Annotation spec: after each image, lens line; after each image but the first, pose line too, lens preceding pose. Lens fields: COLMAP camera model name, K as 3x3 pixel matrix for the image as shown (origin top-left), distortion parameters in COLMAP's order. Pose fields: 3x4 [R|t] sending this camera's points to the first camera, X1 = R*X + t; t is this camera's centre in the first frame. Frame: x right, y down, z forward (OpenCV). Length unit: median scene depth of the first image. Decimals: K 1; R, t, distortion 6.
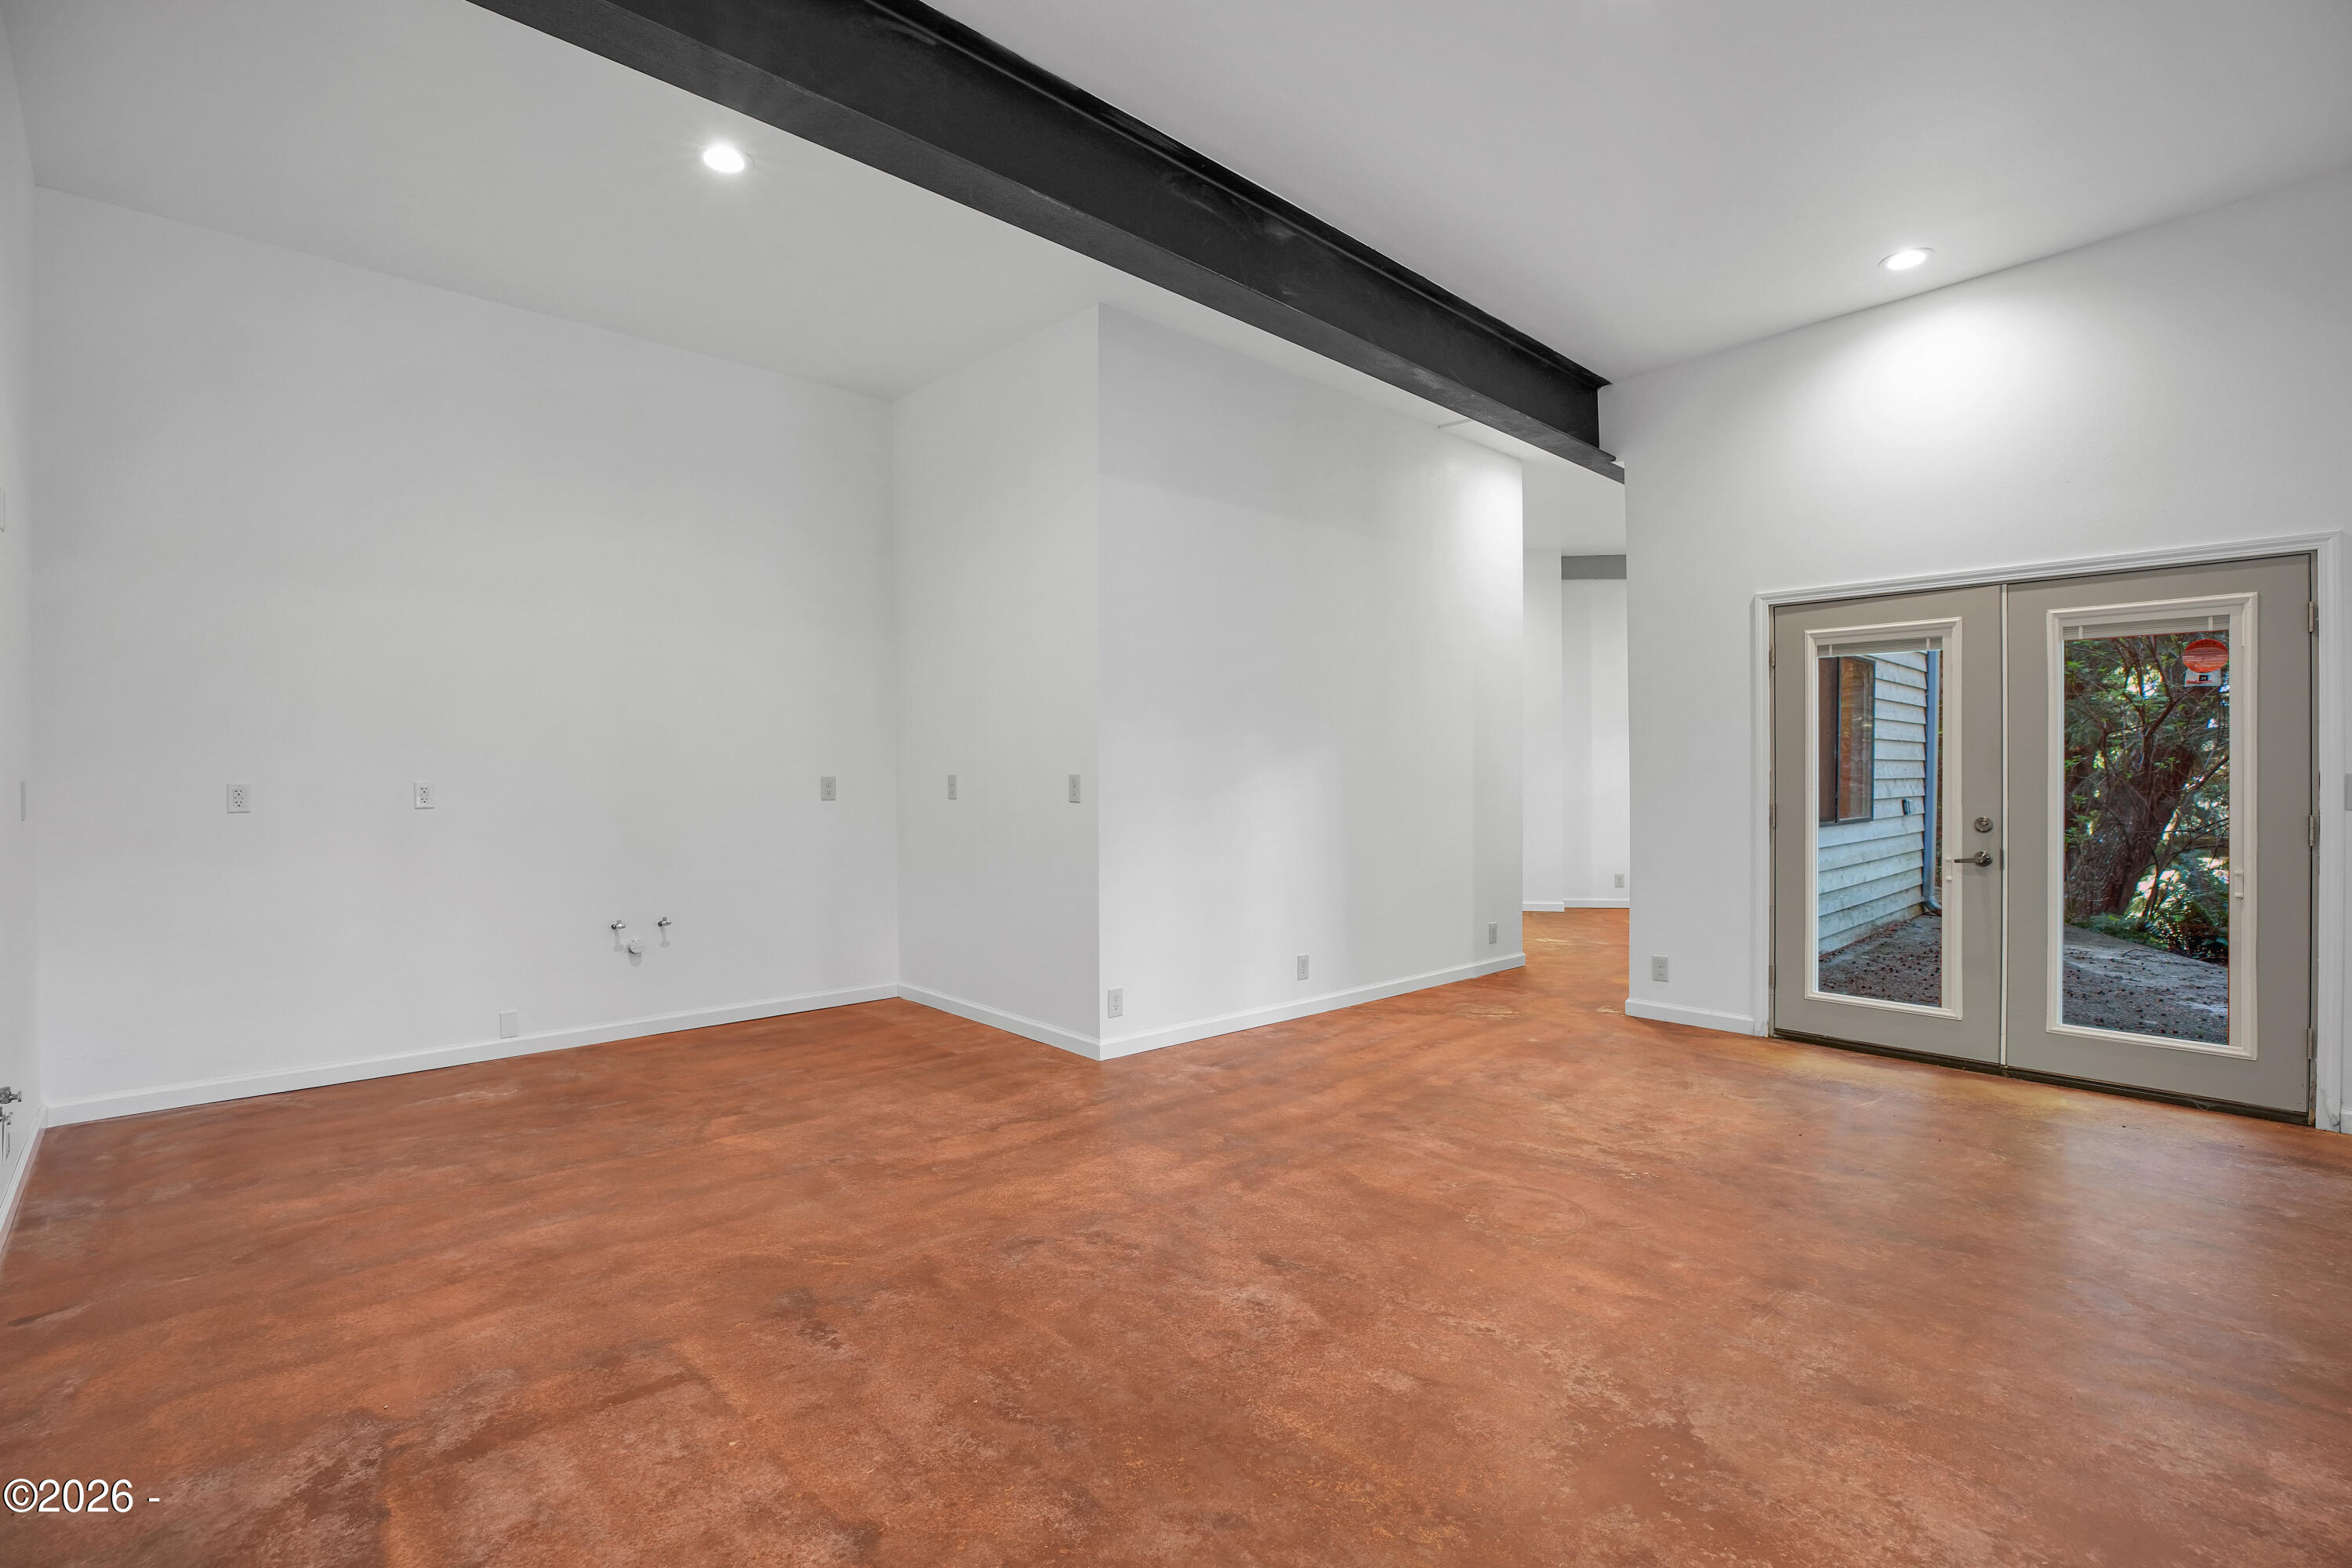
lens RADIAL K [[1113.9, 0, 1173.4], [0, 1113.9, 783.9], [0, 0, 1]] dist [-0.042572, 0.013140]
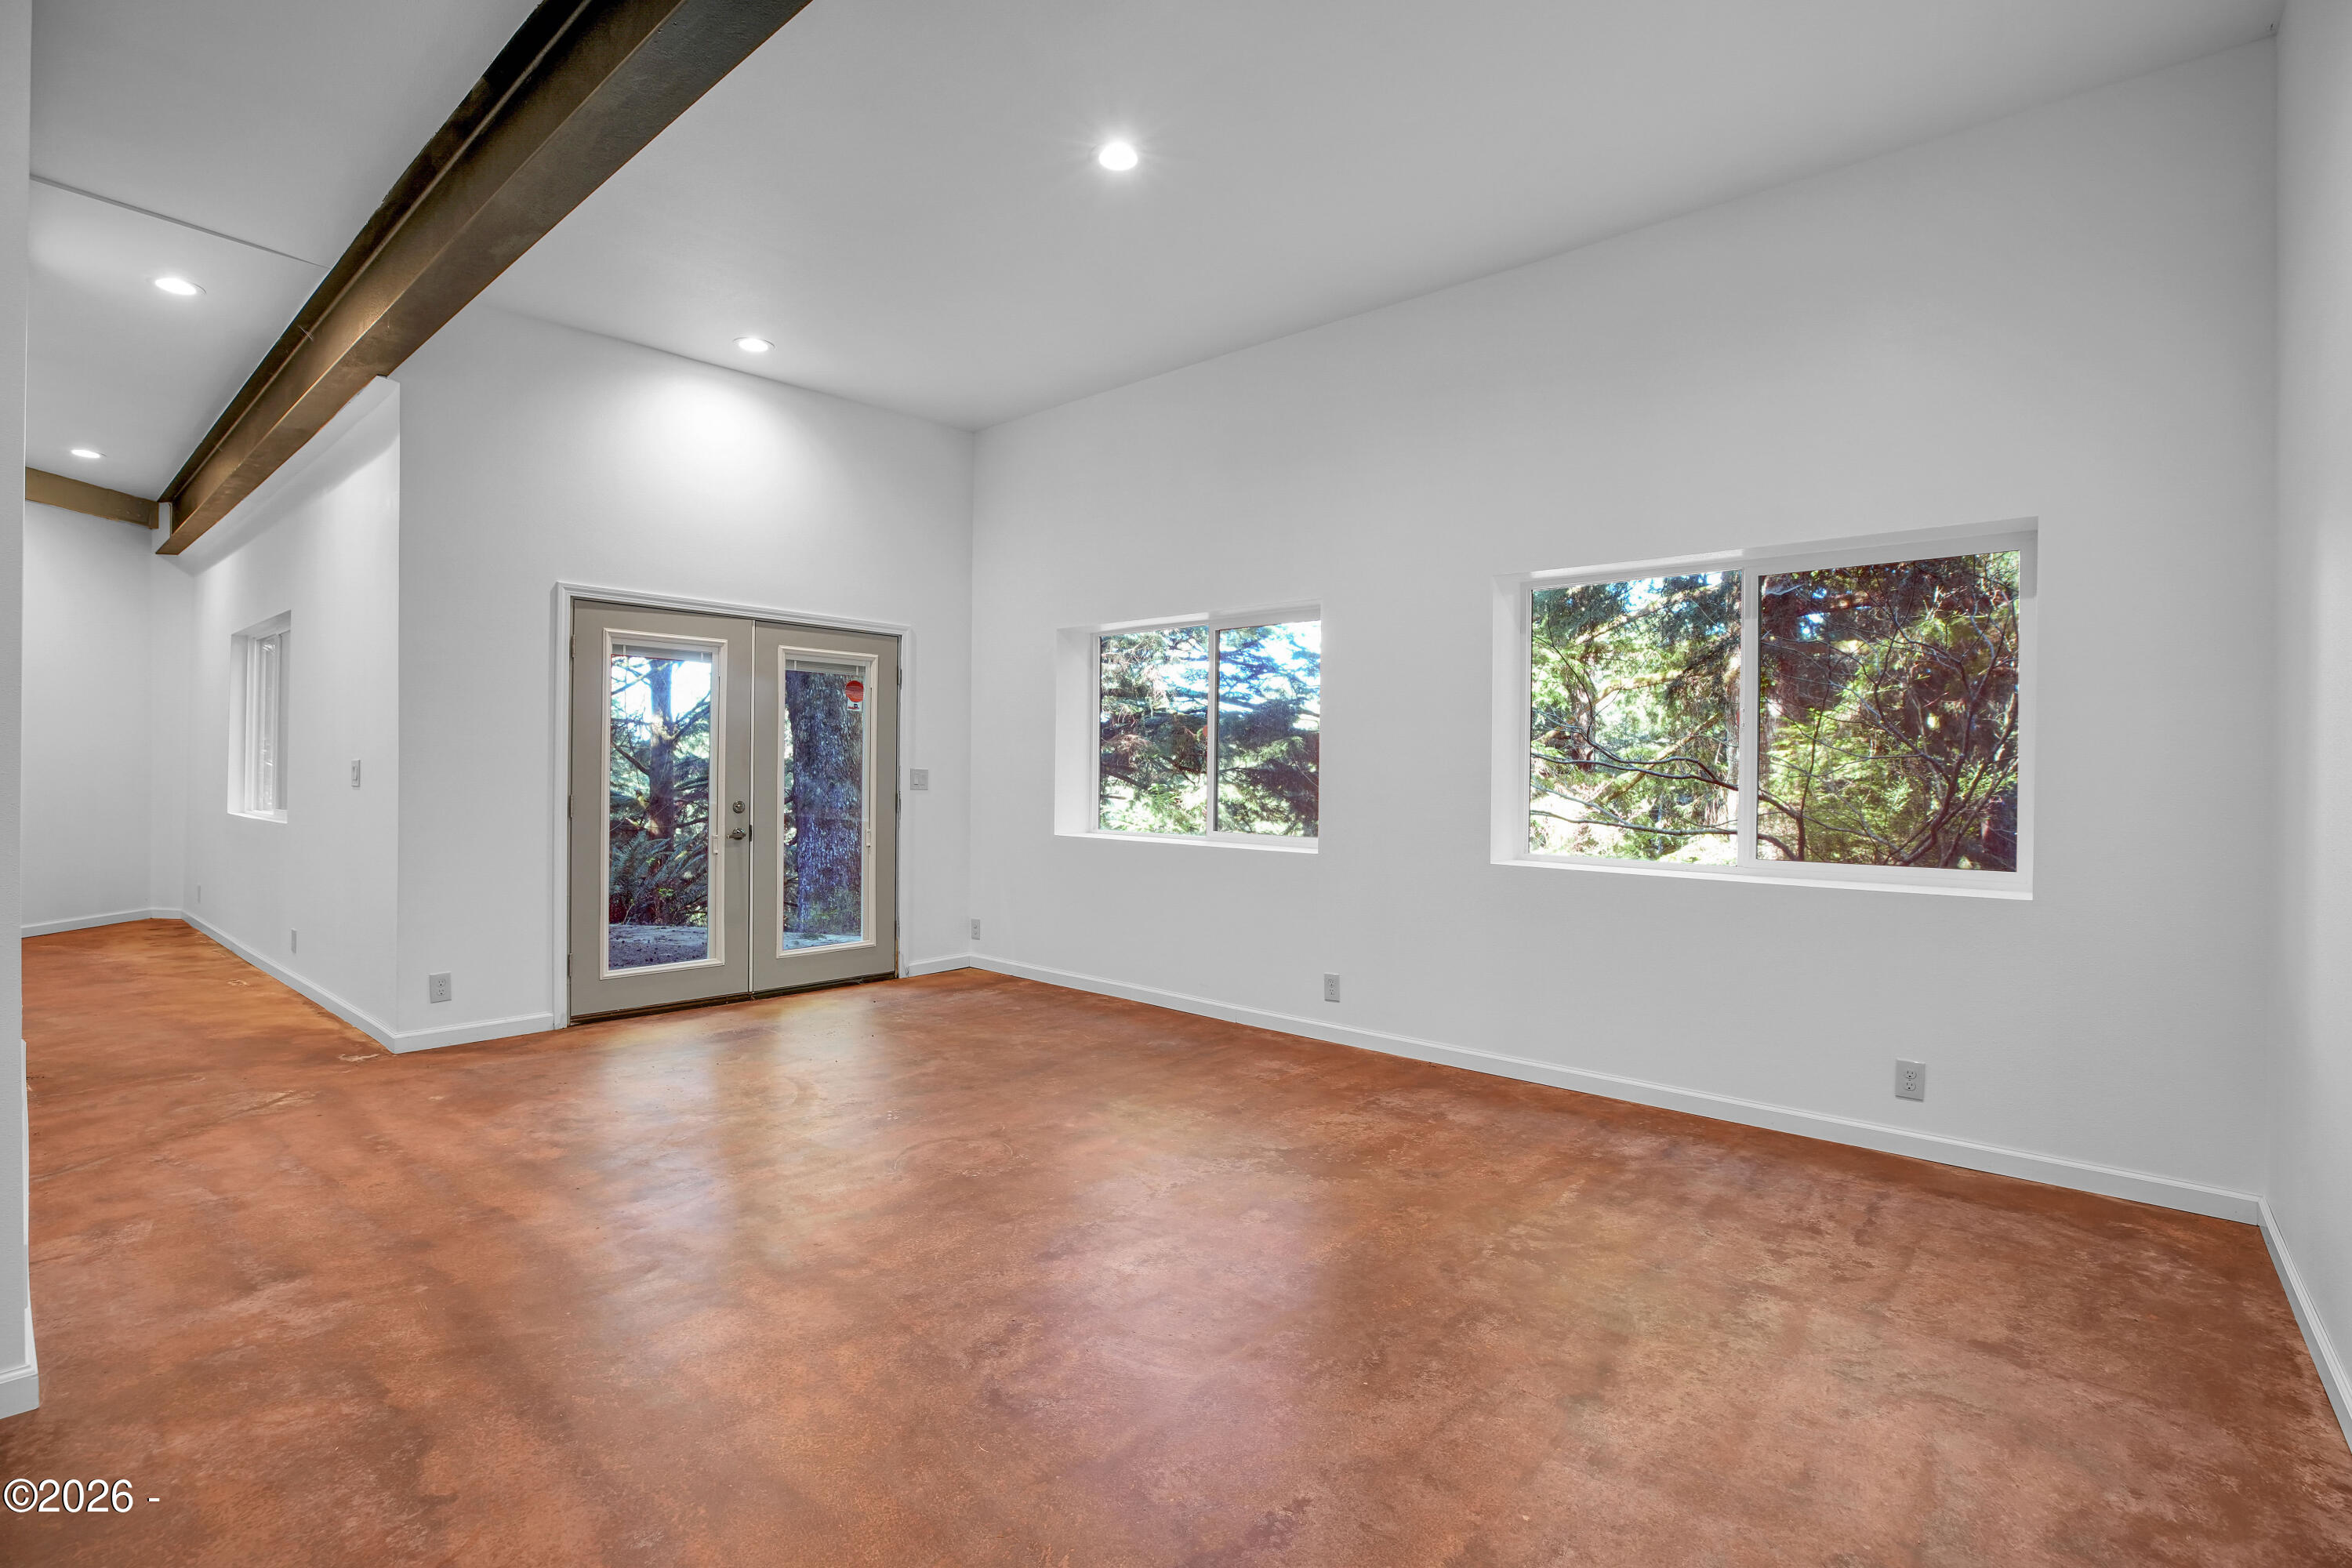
lens RADIAL K [[1113.9, 0, 1173.4], [0, 1113.9, 783.9], [0, 0, 1]] dist [-0.042572, 0.013140]
pose [[-0.133029, -0.008489, 0.991076, -0.623864], [-0.003779, 0.999960, 0.008057, -0.001428], [-0.991105, -0.002673, -0.133056, 0.704530]]
